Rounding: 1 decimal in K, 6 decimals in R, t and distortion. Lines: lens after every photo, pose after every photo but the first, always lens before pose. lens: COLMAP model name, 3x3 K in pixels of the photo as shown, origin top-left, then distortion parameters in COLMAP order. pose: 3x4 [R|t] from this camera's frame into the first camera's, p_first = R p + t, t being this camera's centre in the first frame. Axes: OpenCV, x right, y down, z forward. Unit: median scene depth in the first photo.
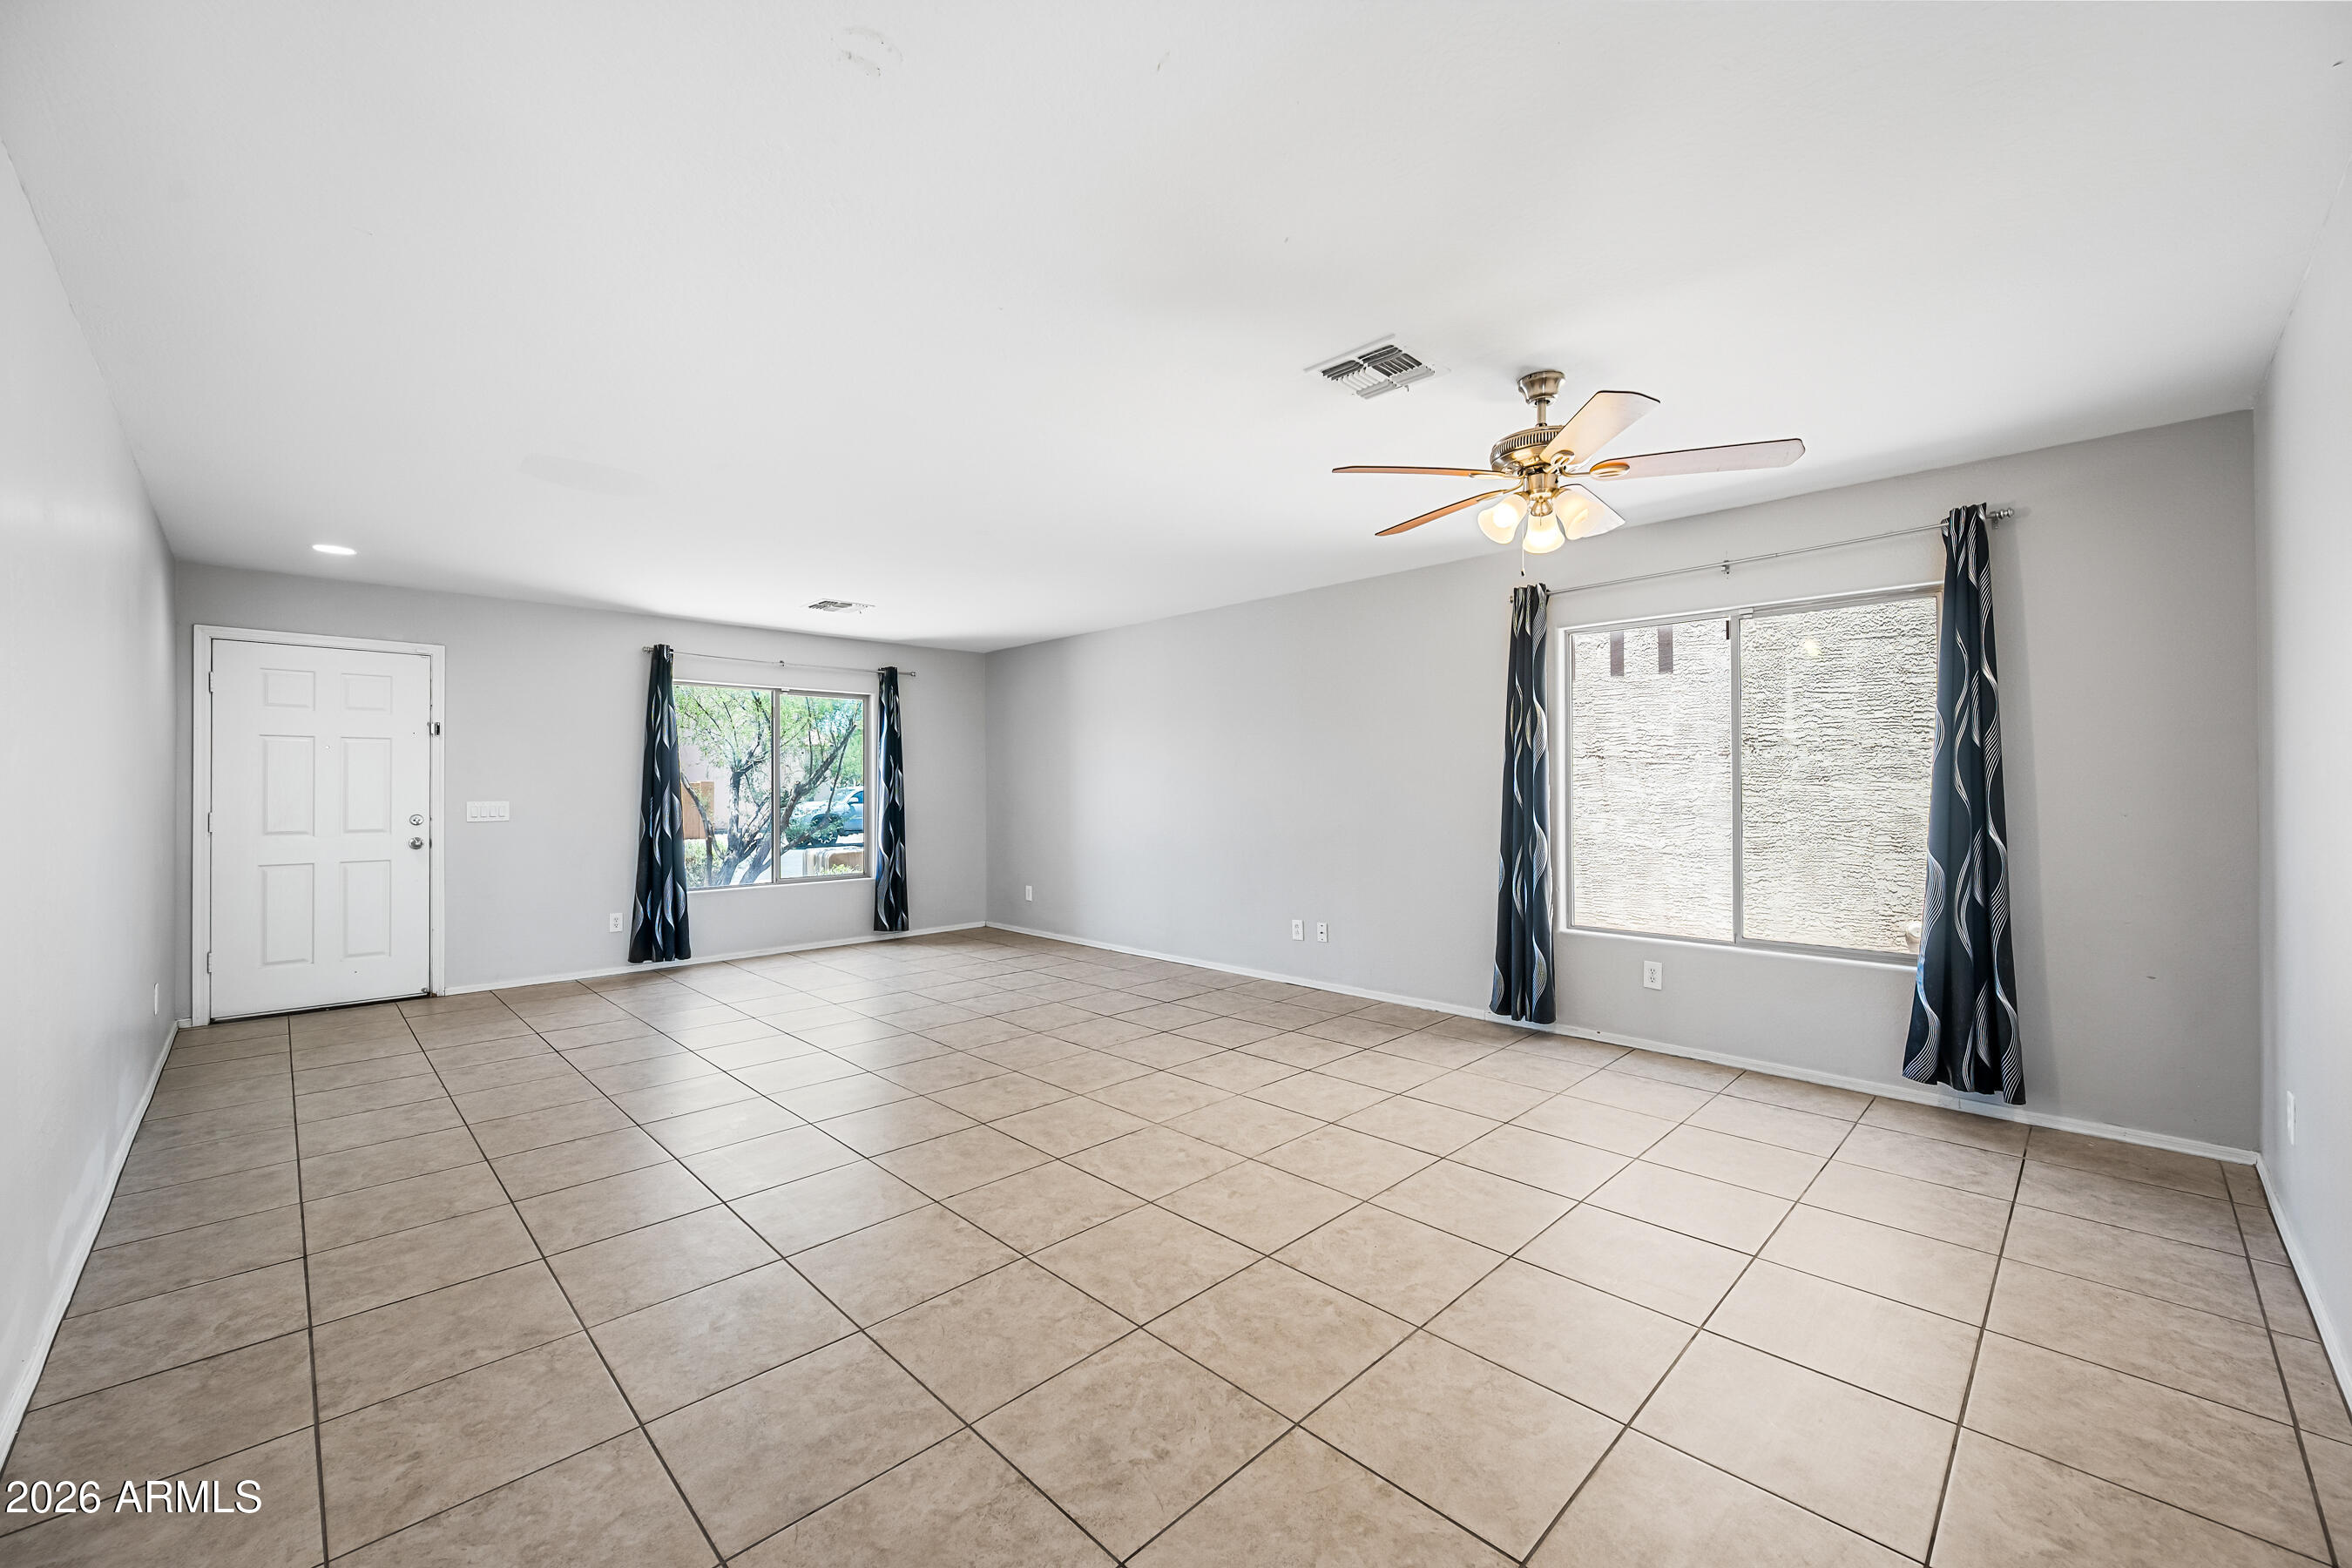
lens RADIAL K [[927.5, 0, 1151.7], [0, 927.5, 784.7], [0, 0, 1]] dist [0.001076, -0.000495]
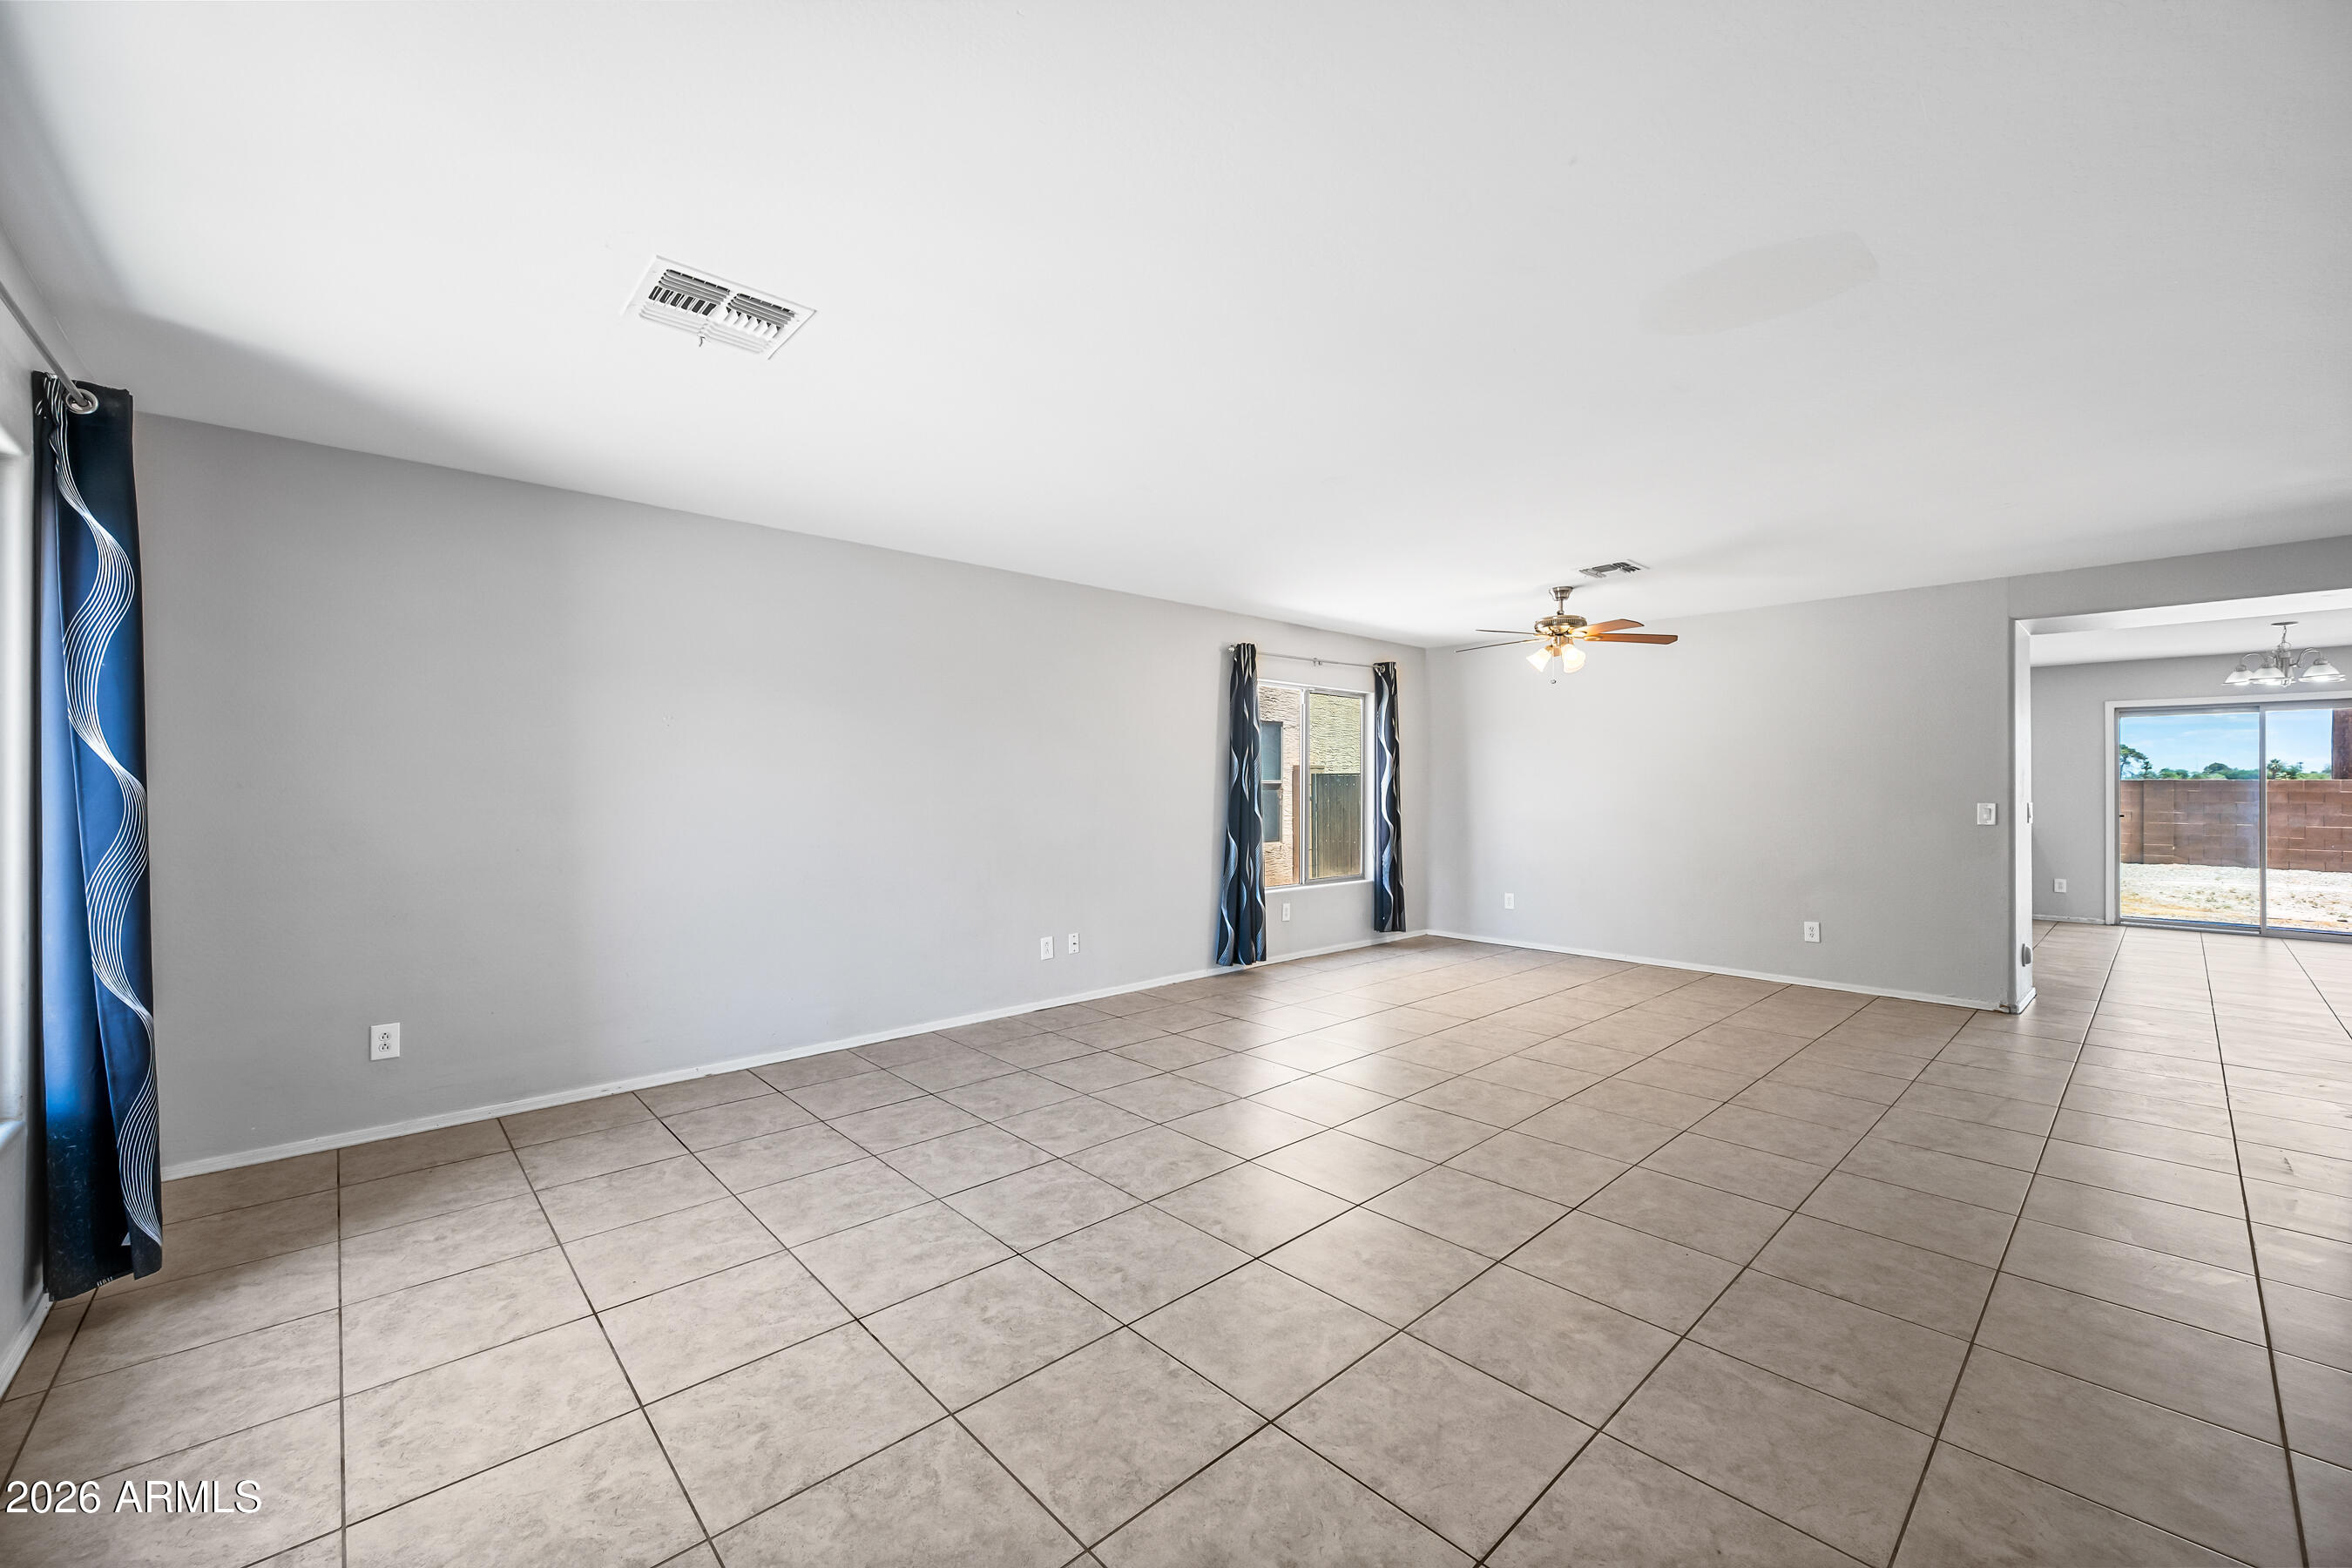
lens RADIAL K [[927.5, 0, 1185.0], [0, 927.5, 789.5], [0, 0, 1]] dist [0.001076, -0.000495]
pose [[0.006621, 0.003818, 0.999971, -1.236443], [-0.003471, 0.999987, -0.003795, 0.002957], [-0.999972, -0.003446, 0.006634, 1.387809]]
